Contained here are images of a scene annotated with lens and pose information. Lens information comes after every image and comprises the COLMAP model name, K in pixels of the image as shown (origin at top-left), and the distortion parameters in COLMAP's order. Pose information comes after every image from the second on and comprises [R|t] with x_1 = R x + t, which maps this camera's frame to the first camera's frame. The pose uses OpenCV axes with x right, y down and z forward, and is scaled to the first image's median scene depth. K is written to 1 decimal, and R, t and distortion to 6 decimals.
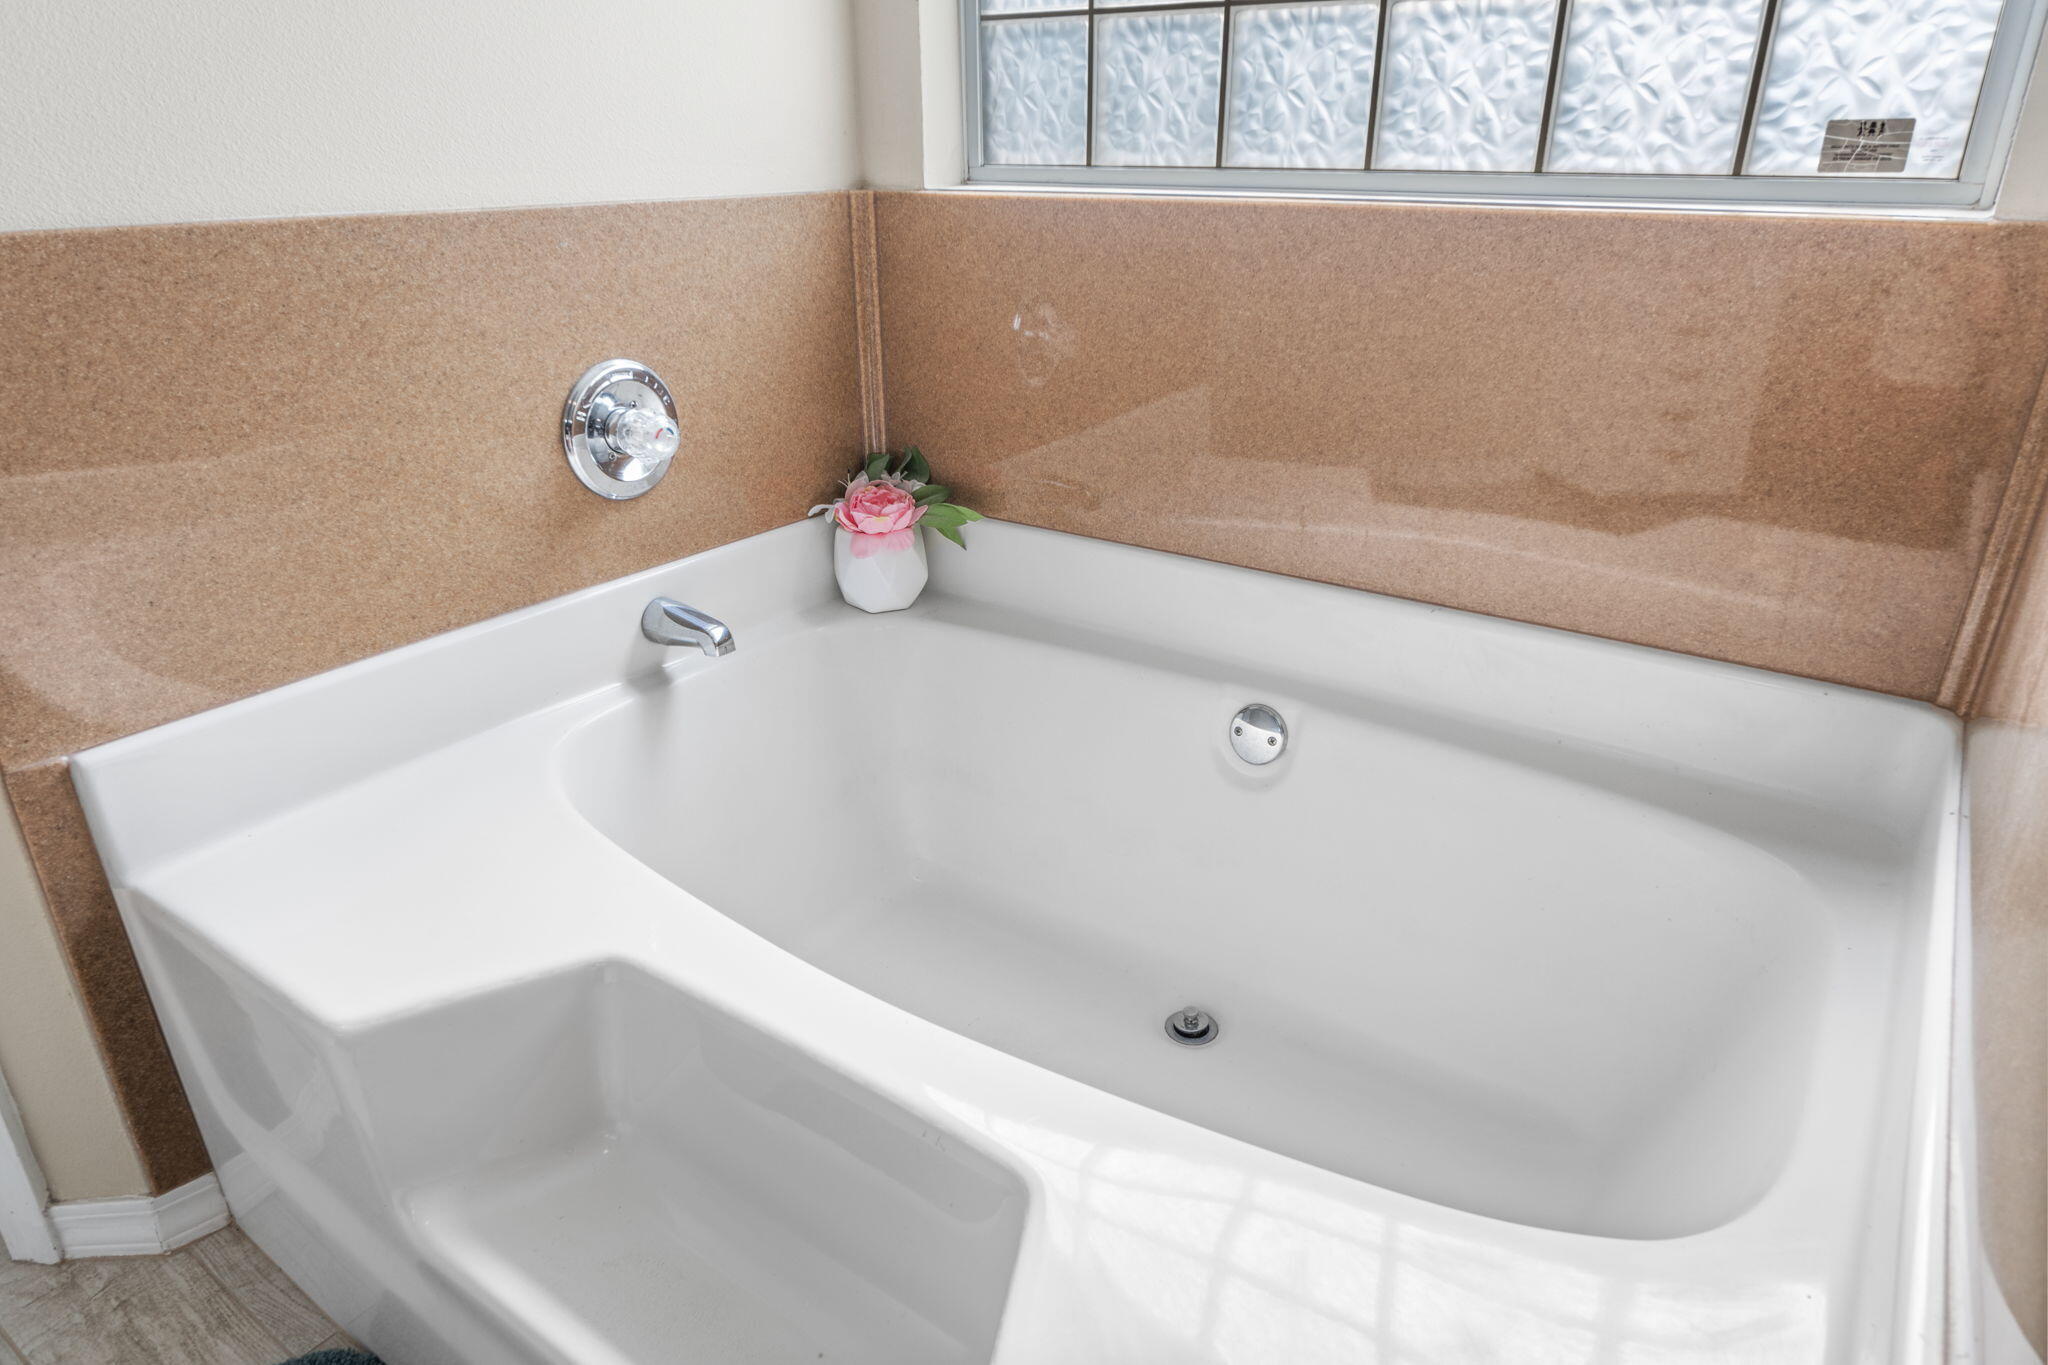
lens RADIAL K [[1221.0, 0, 1024.0], [0, 1221.0, 682.5], [0, 0, 1]] dist [-0.004828, 0.000242]
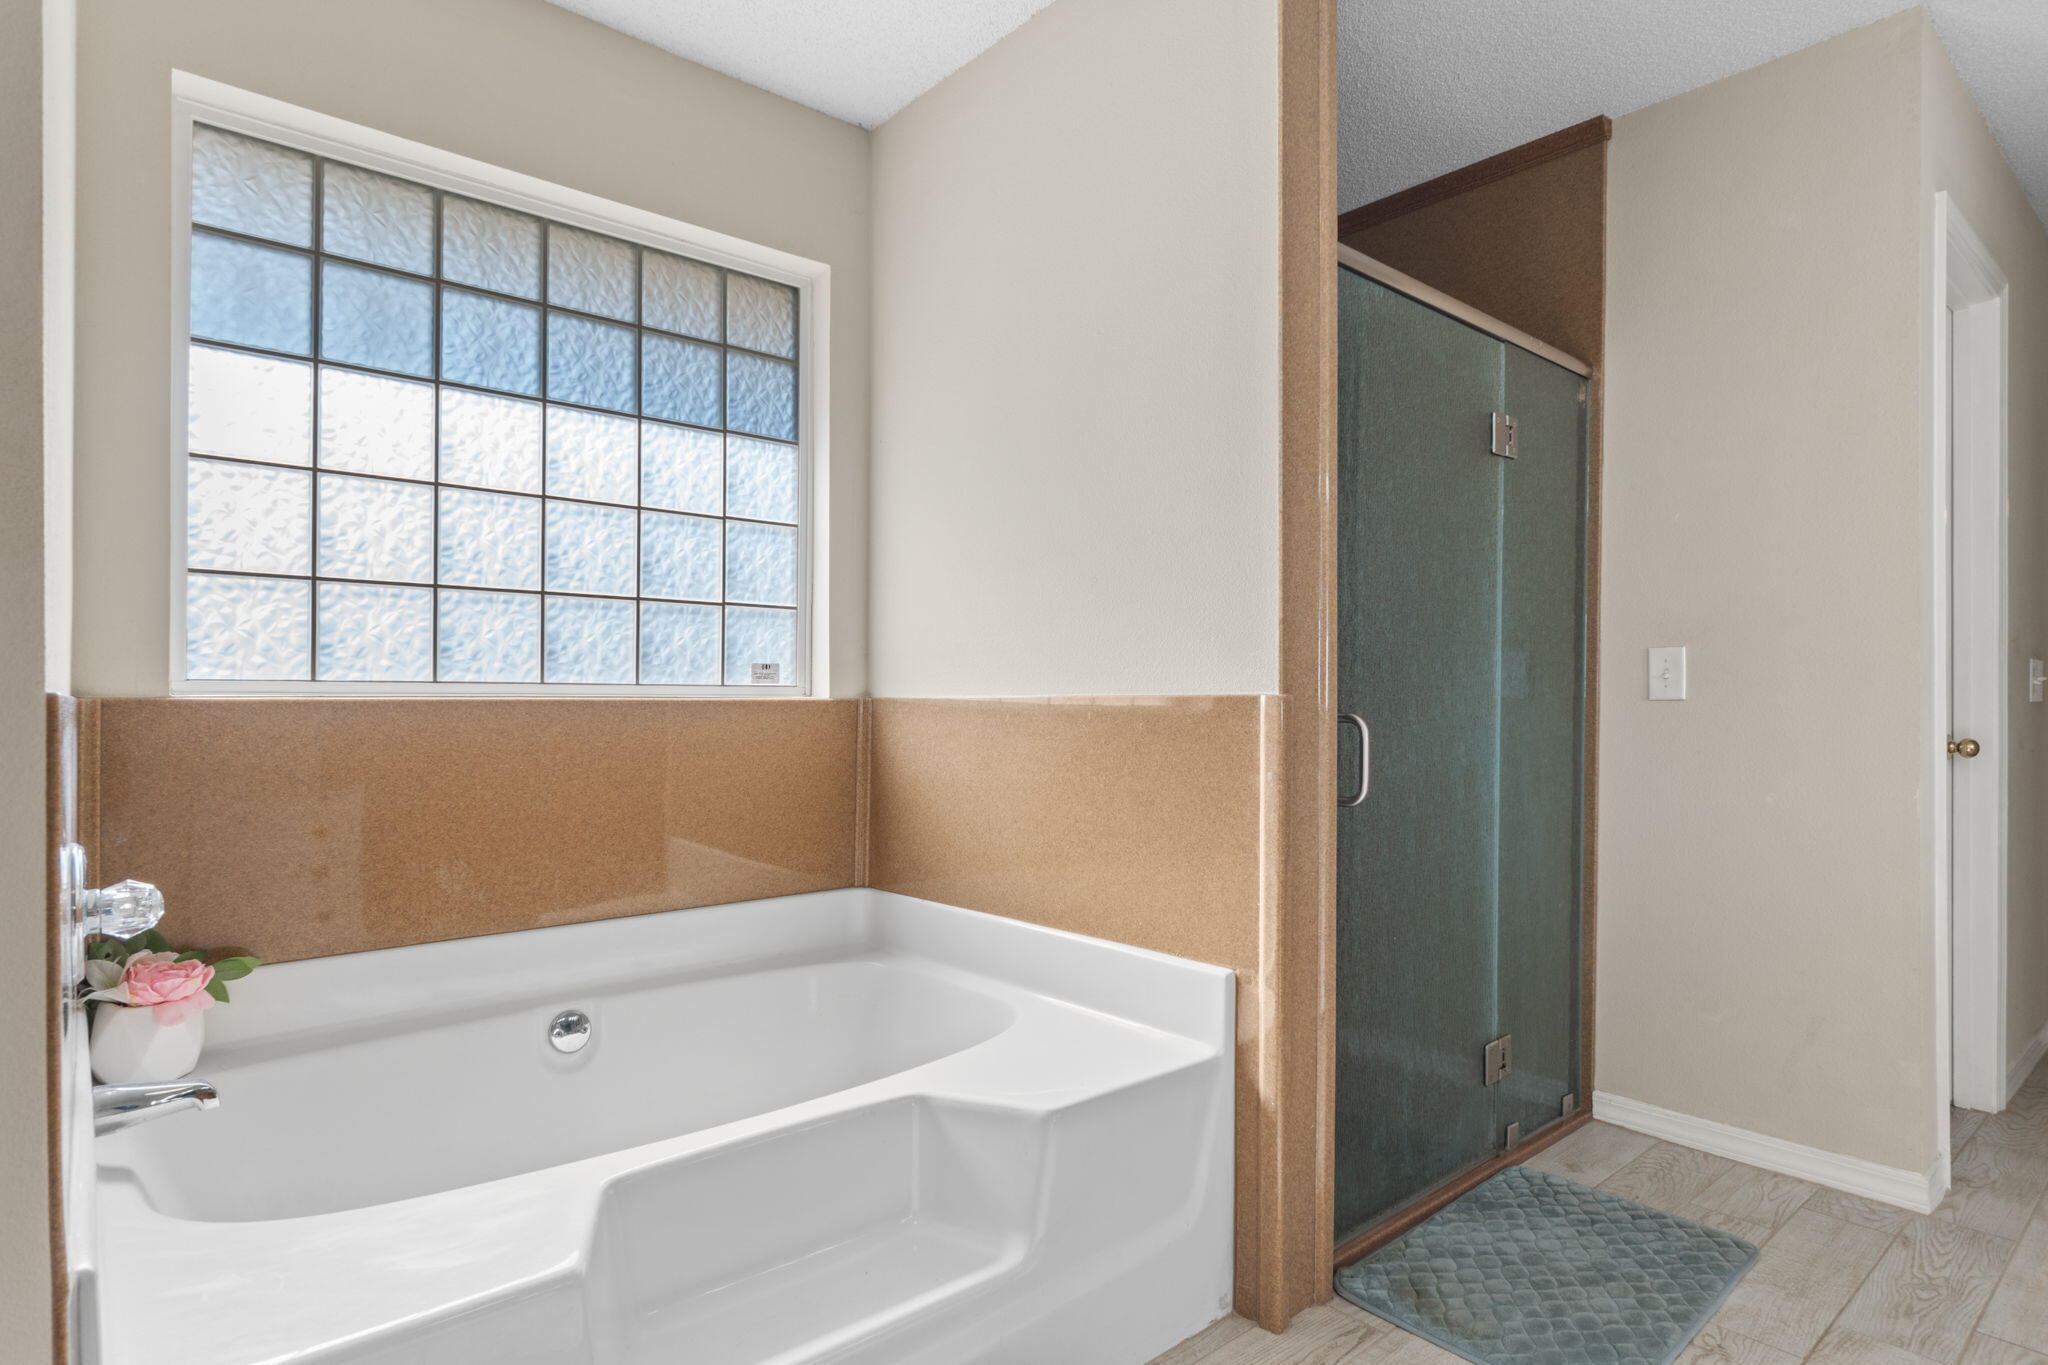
lens RADIAL K [[1100.8, 0, 1024.0], [0, 1100.8, 682.5], [0, 0, 1]] dist [-0.000483, -0.000176]
pose [[0.250302, 0.008937, 0.968127, -0.865153], [0.383228, 0.917371, -0.107549, 0.008272], [-0.889092, 0.397933, 0.226195, 0.029720]]
